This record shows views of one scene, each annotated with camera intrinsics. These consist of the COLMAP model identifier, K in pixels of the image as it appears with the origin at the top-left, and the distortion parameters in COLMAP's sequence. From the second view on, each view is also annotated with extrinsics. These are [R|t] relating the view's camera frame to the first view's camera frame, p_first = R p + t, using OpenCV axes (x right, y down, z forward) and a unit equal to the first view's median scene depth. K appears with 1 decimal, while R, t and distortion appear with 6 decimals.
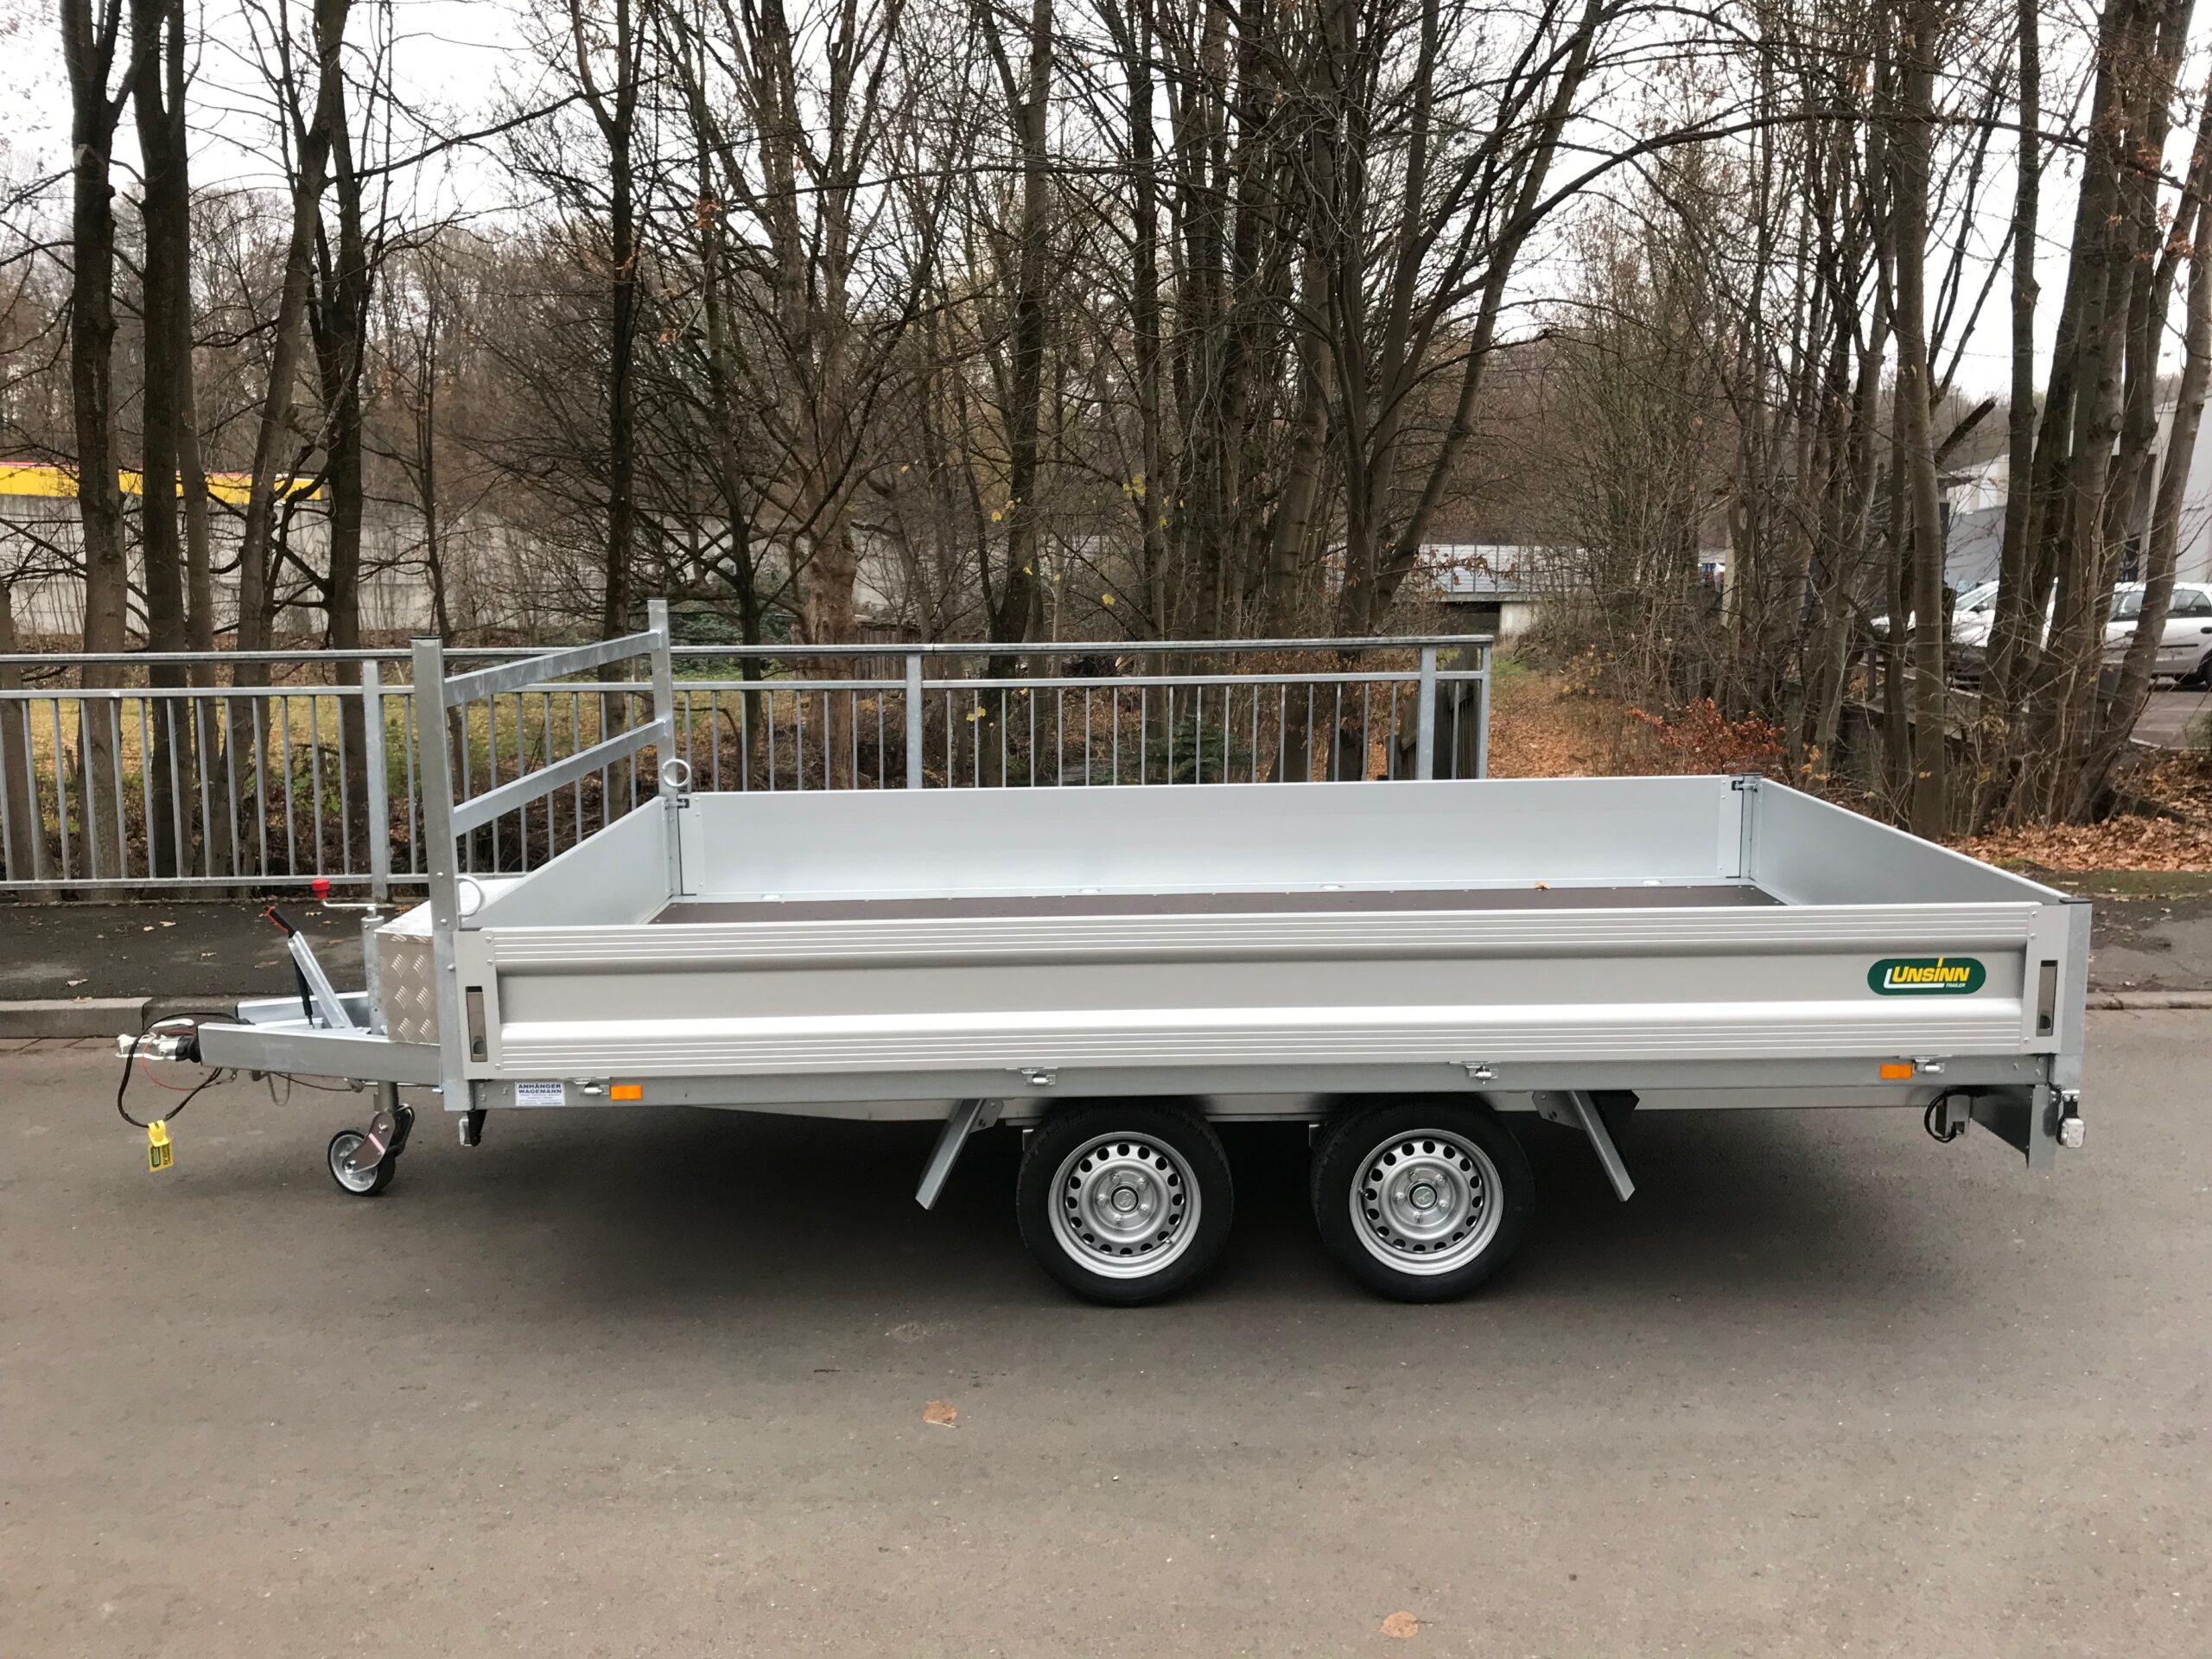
lens RADIAL K [[1819.9, 0, 1119.5], [0, 1819.9, 826.3], [0, 0, 1]] dist [0.013246, 0.010508]
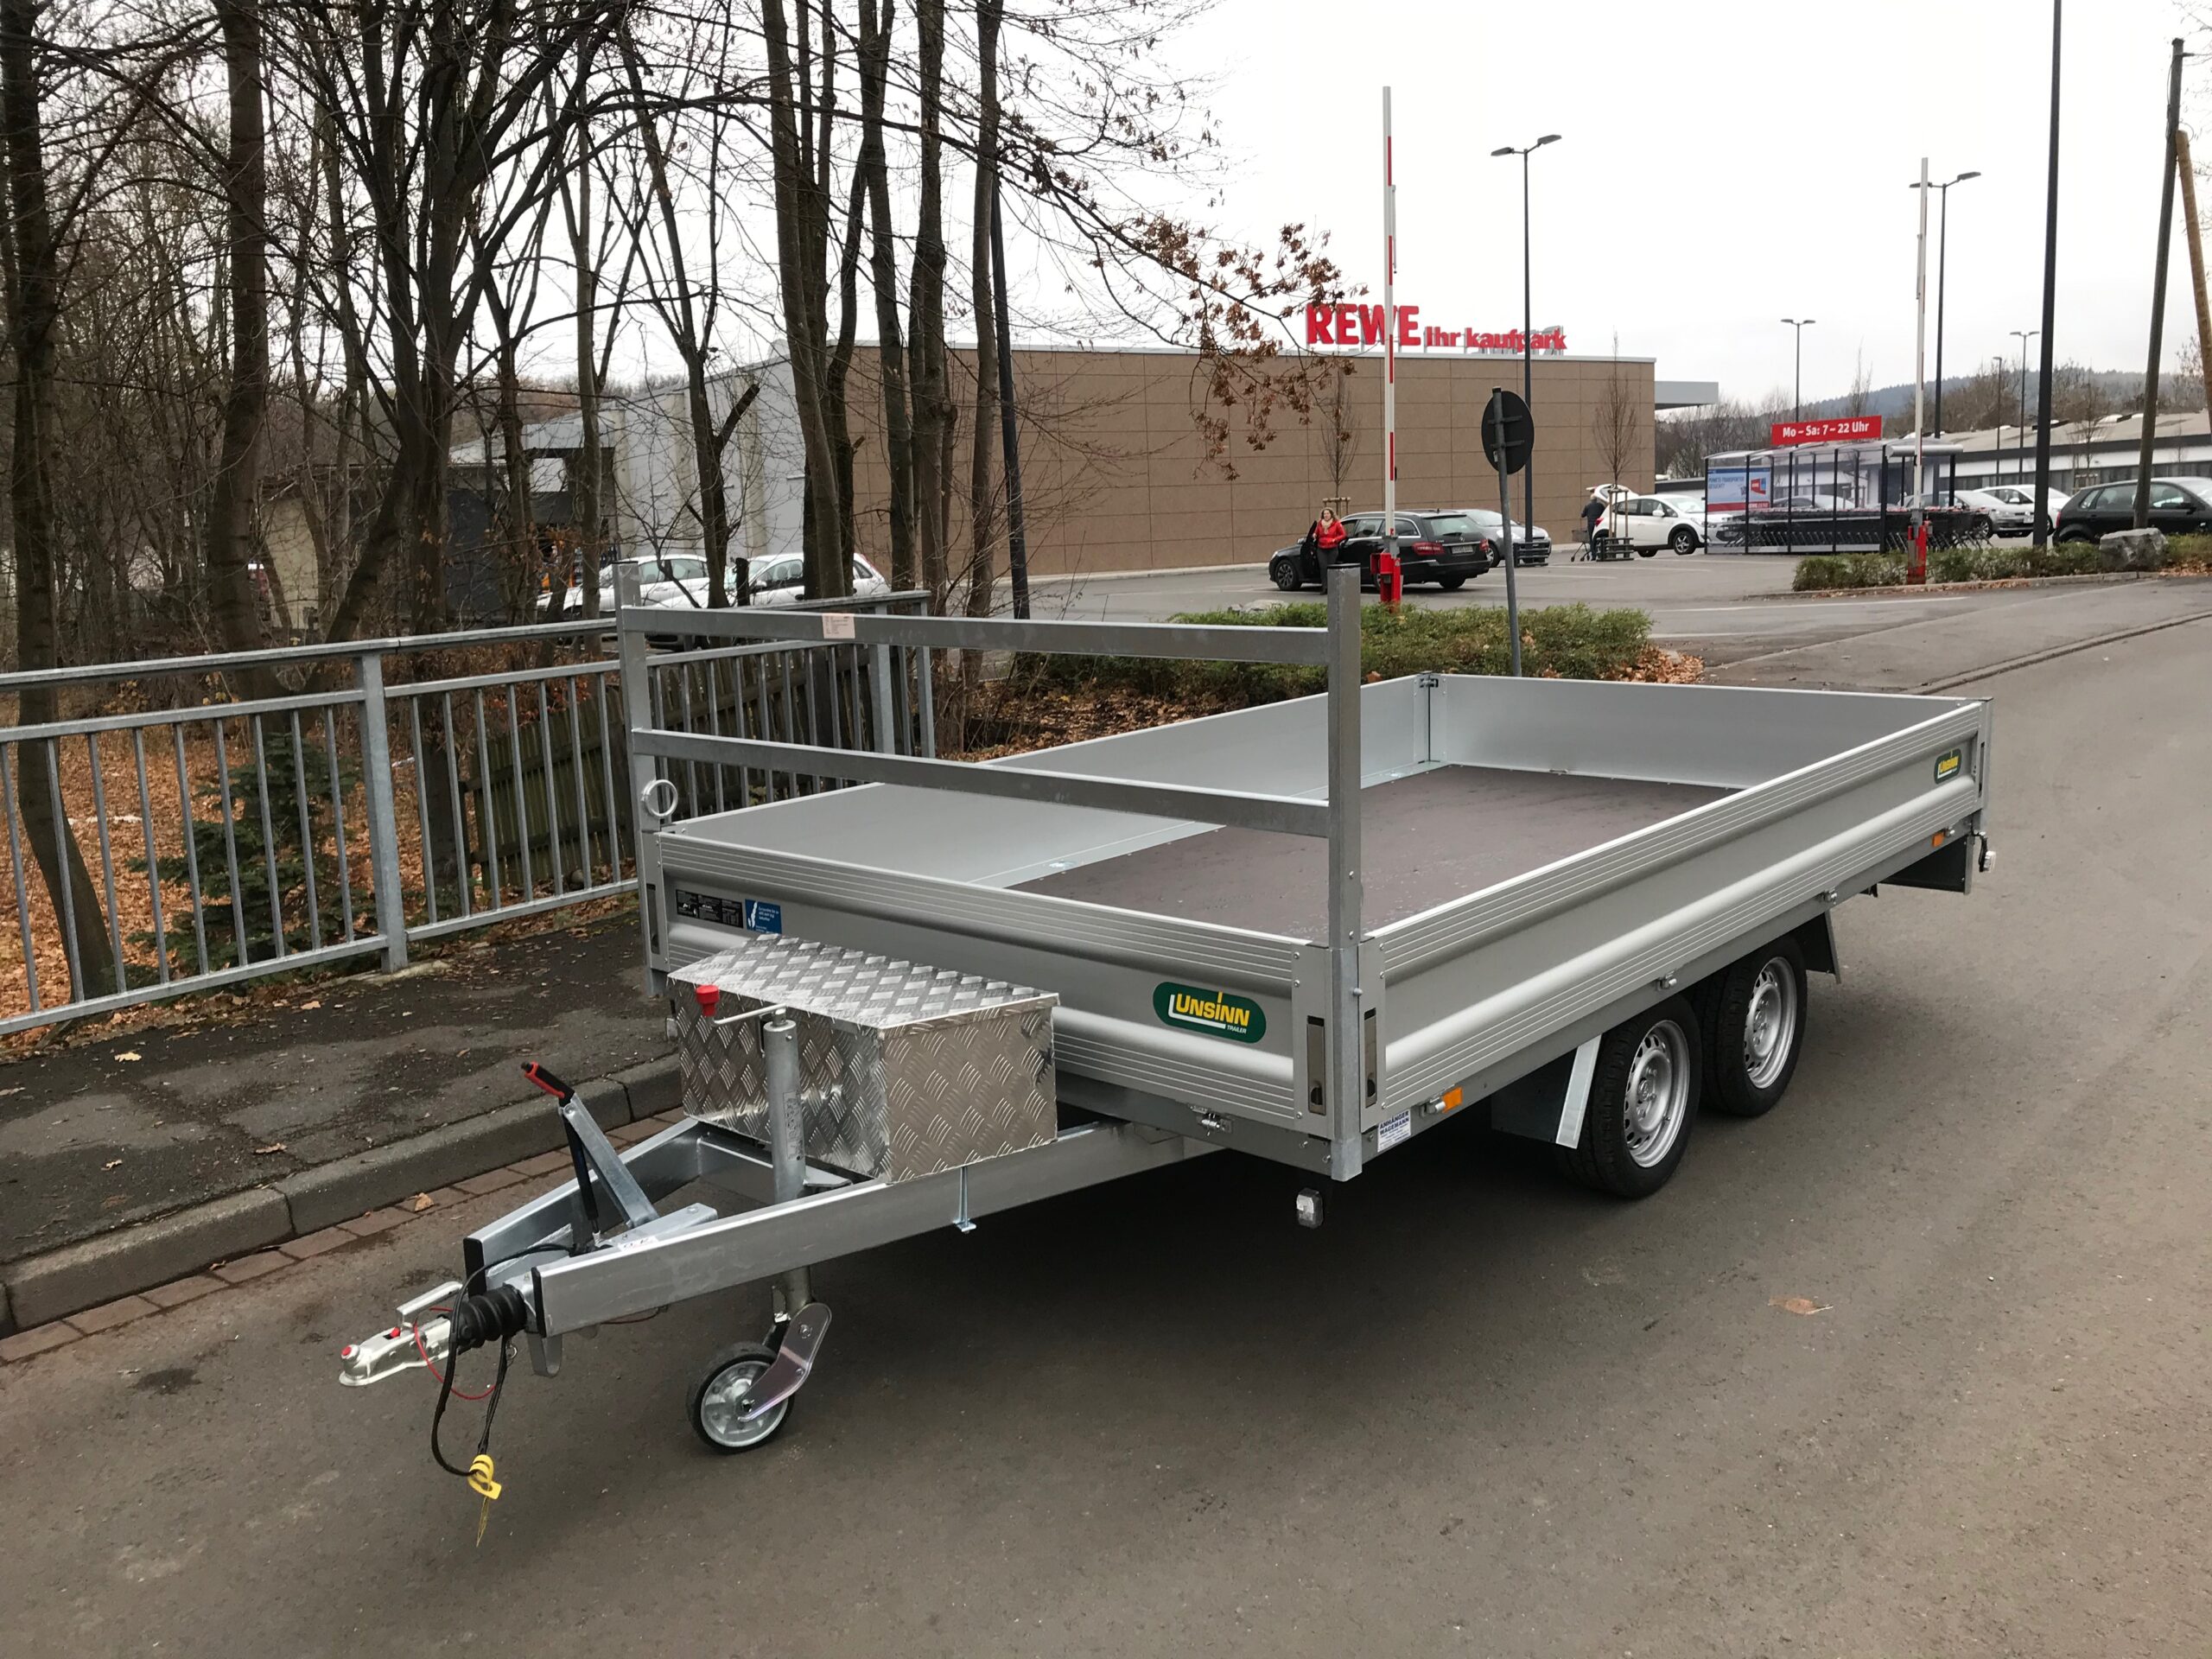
lens RADIAL K [[1819.9, 0, 1119.5], [0, 1819.9, 826.3], [0, 0, 1]] dist [0.013246, 0.010508]
pose [[0.654235, -0.149512, 0.741365, -1.020647], [0.150964, 0.986354, 0.065698, -0.057241], [-0.741071, 0.068937, 0.667878, 0.575938]]
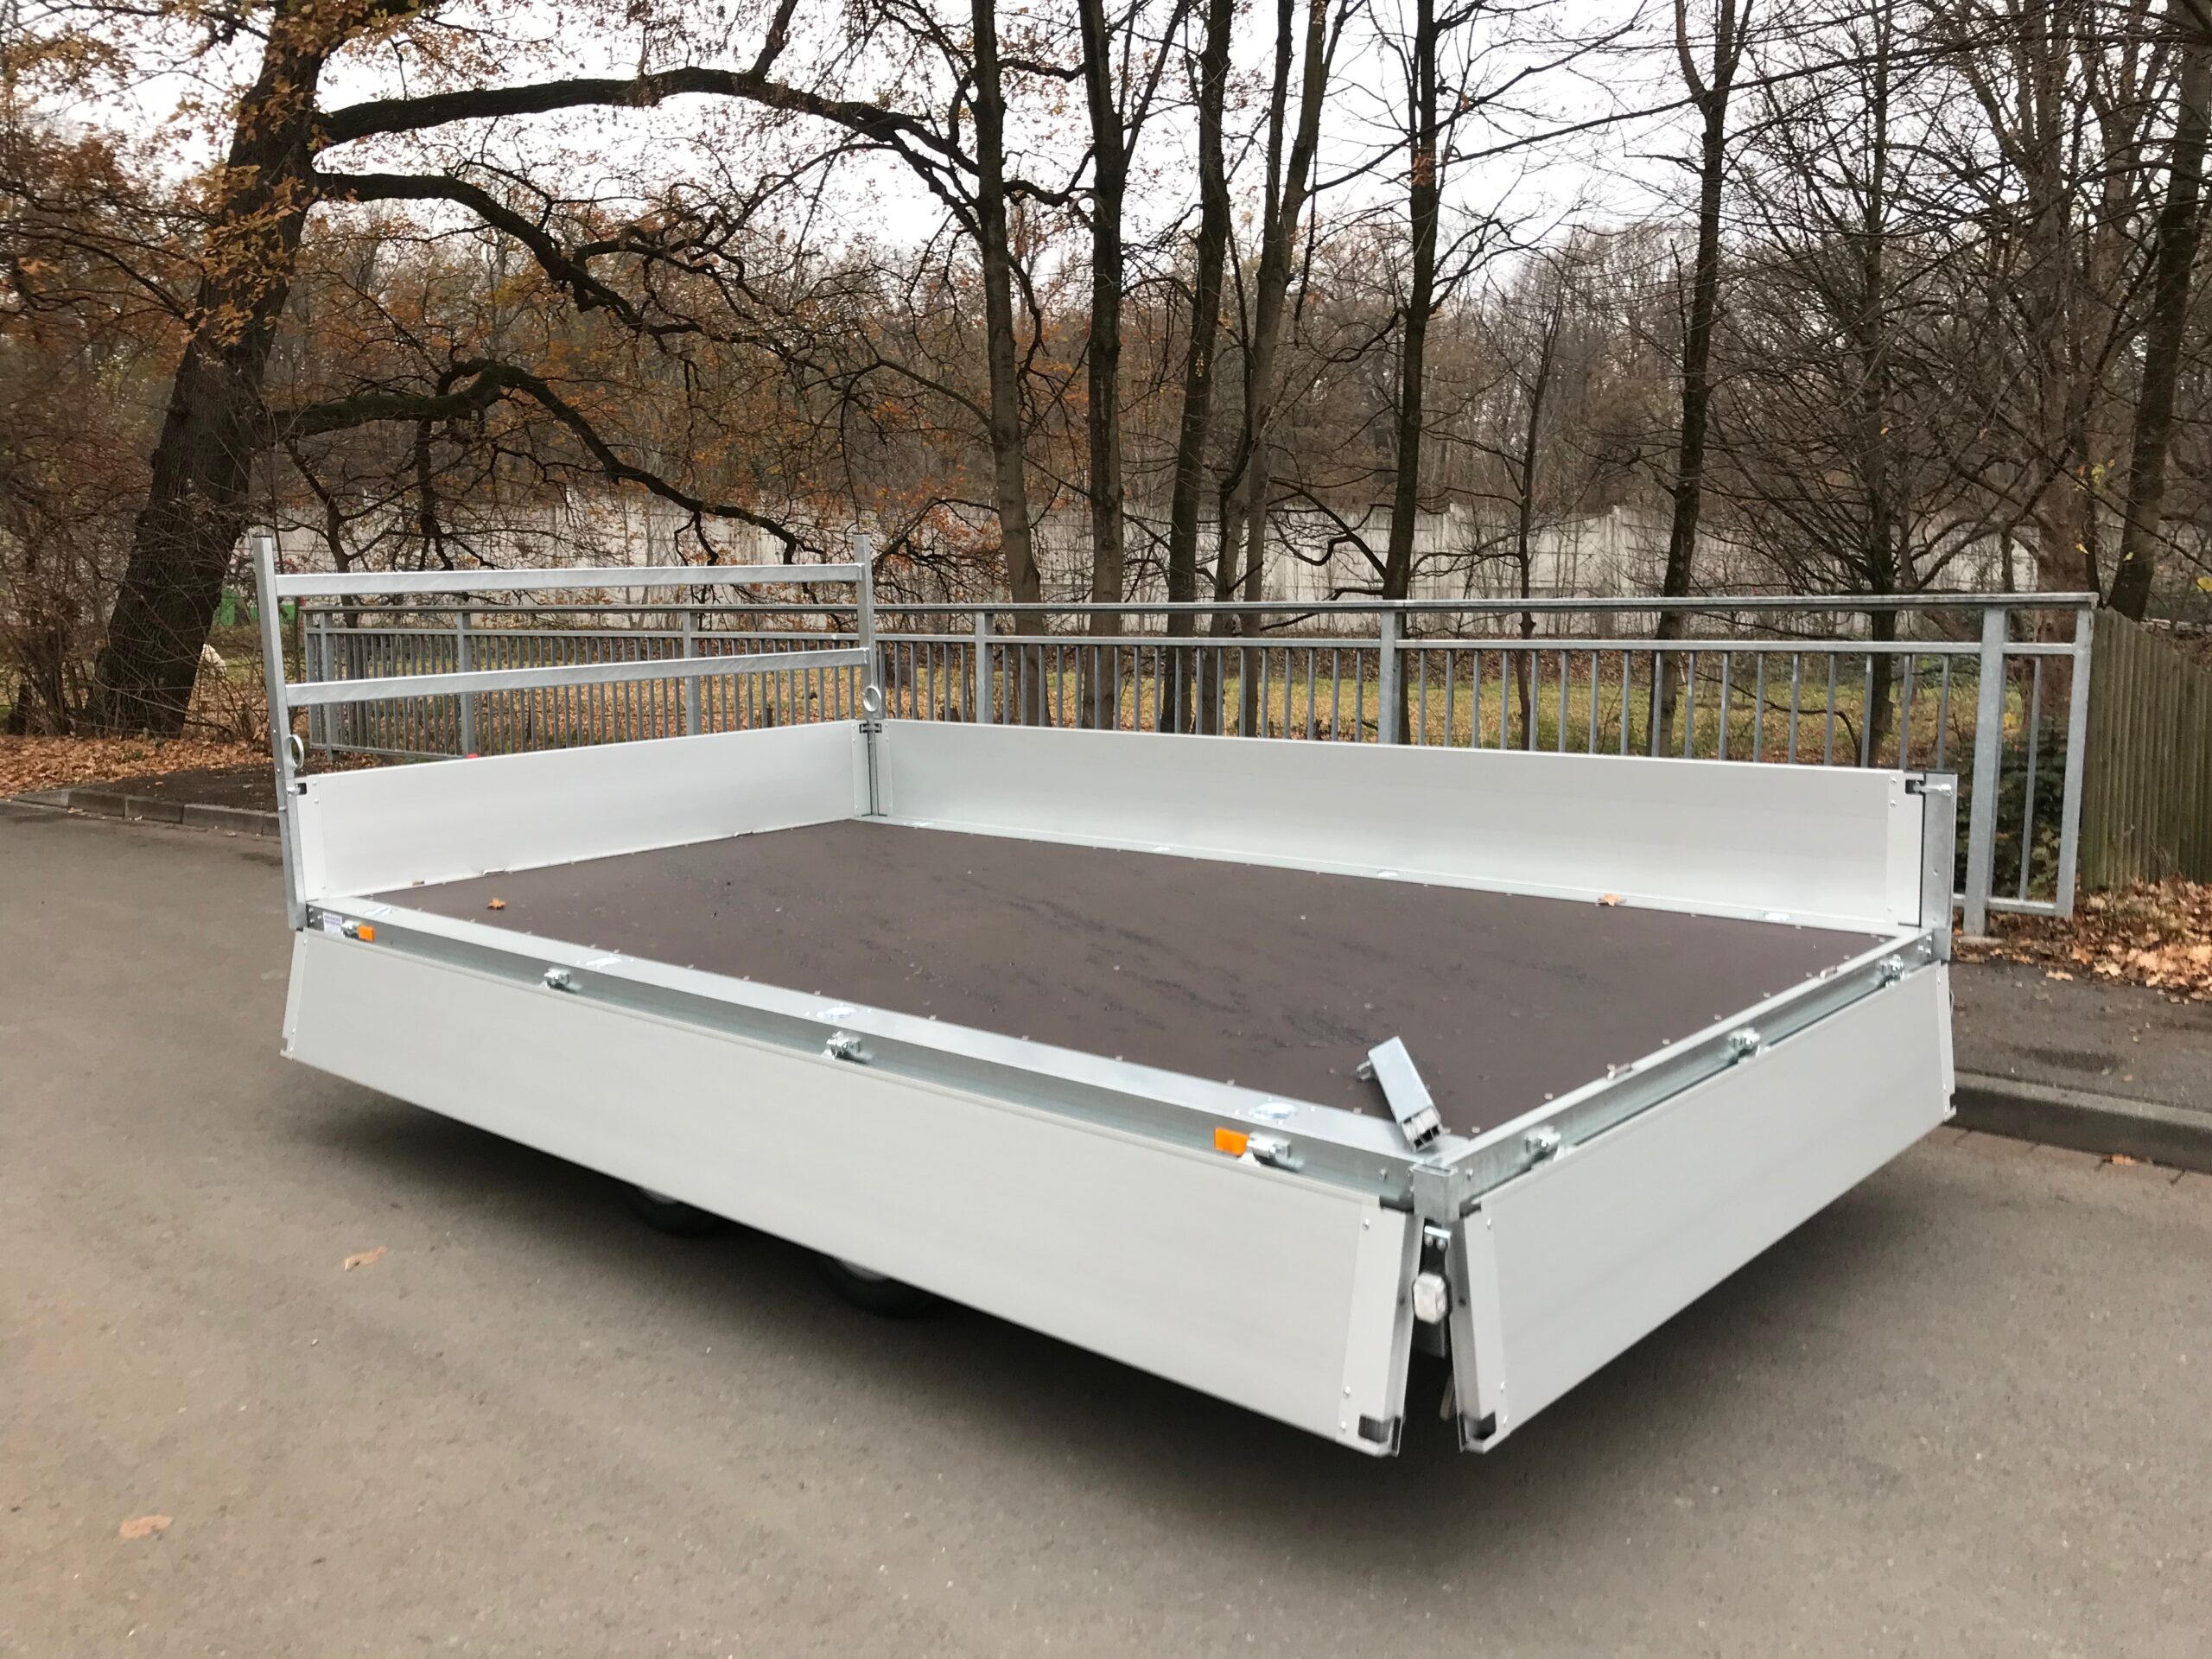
lens RADIAL K [[1819.9, 0, 1119.5], [0, 1819.9, 826.3], [0, 0, 1]] dist [0.013246, 0.010508]
pose [[0.738851, 0.092389, -0.667506, 0.884921], [-0.096675, 0.994843, 0.030688, -0.000423], [0.666898, 0.041857, 0.743972, 0.483953]]
